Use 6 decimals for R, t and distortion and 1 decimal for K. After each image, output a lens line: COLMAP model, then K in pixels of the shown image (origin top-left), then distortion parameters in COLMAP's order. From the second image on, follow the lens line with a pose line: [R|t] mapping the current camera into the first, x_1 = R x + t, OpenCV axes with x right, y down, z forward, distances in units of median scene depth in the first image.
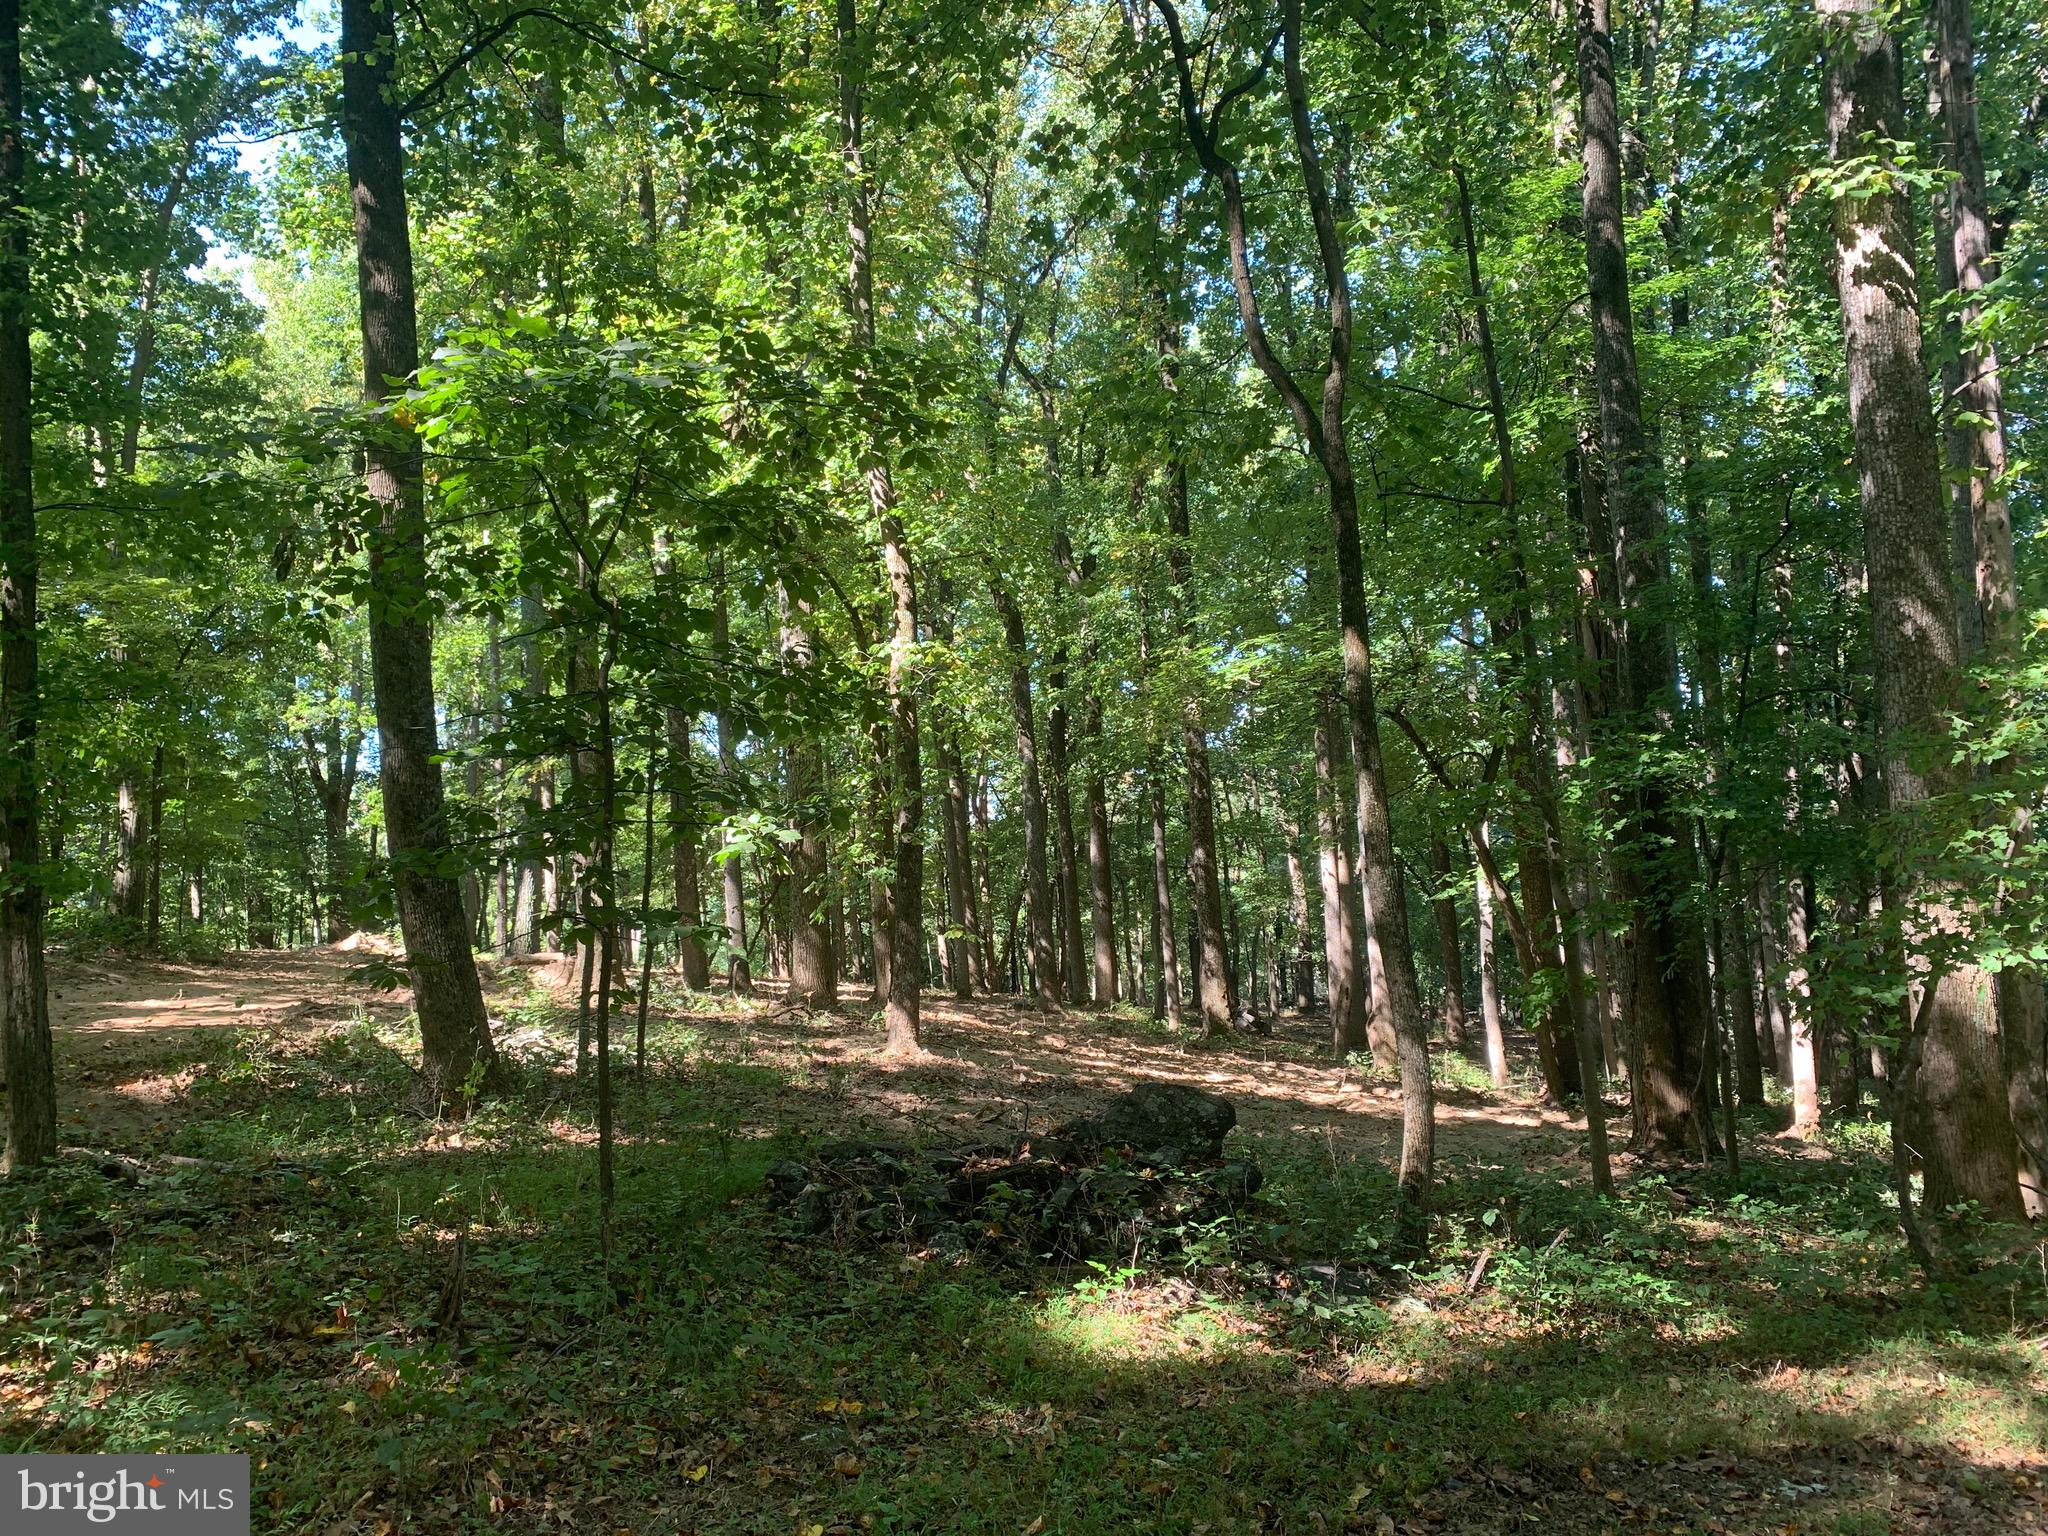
lens RADIAL K [[1525.1, 0, 1030.2], [0, 1525.1, 772.9], [0, 0, 1]] dist [0.011684, -0.010459]
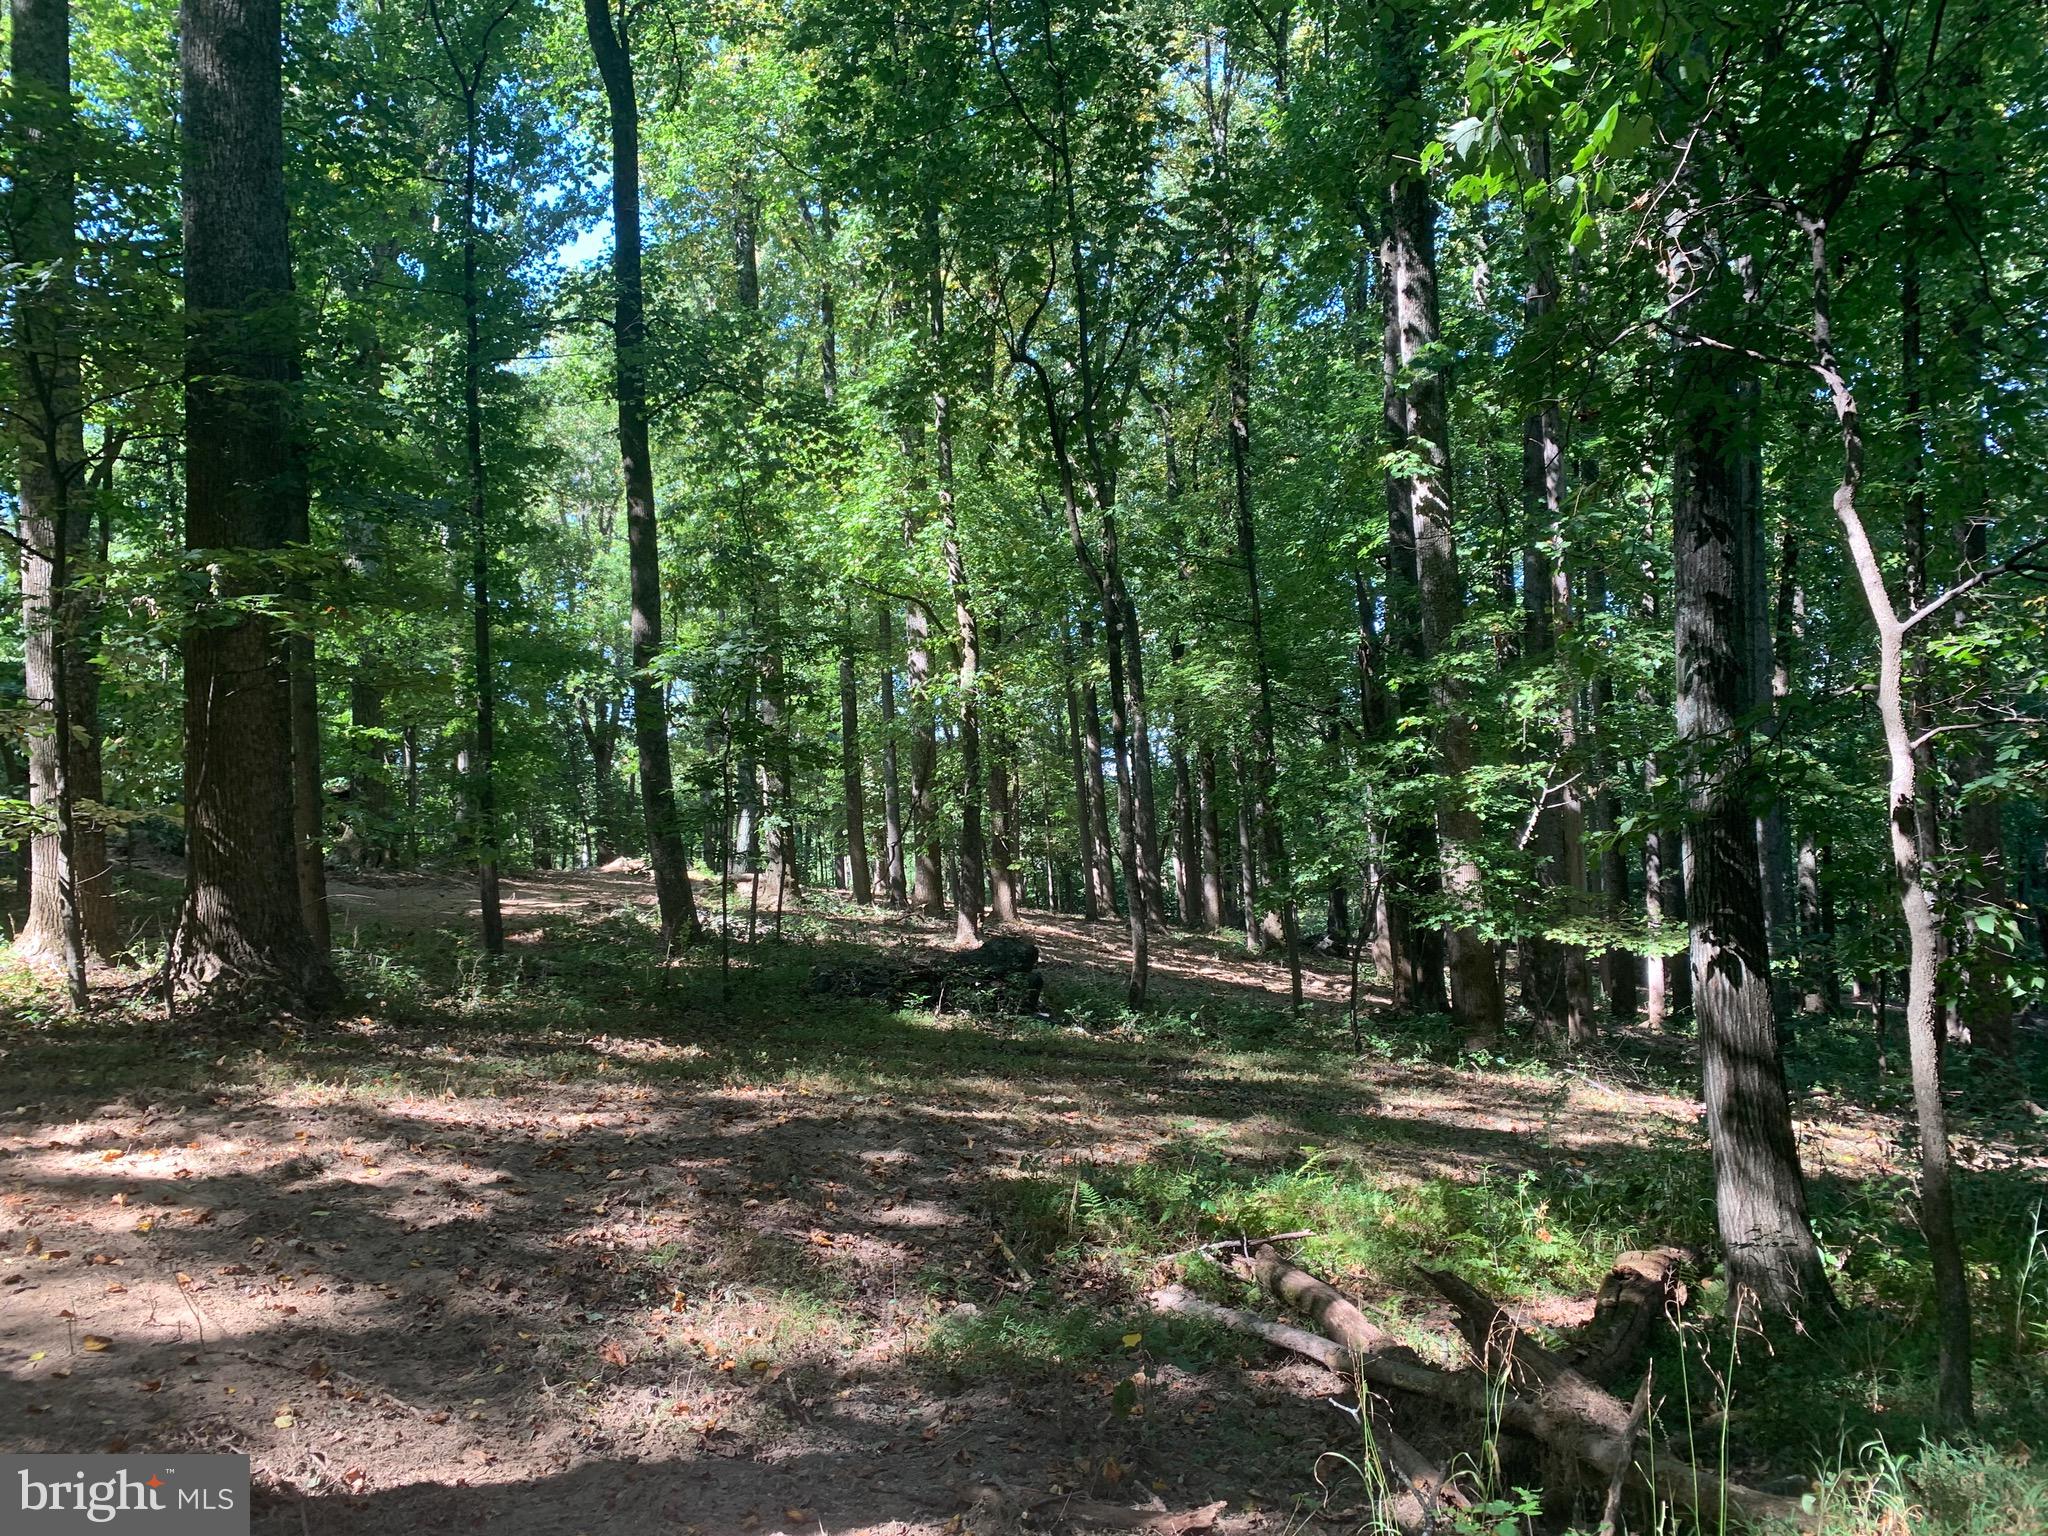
lens RADIAL K [[1550.4, 0, 1069.1], [0, 1550.4, 767.4], [0, 0, 1]] dist [-0.009355, -0.005676]
pose [[0.991587, 0.008049, -0.129189, 0.249630], [-0.002832, 0.999175, 0.040514, -0.062653], [0.129408, -0.039807, 0.990792, -0.592403]]
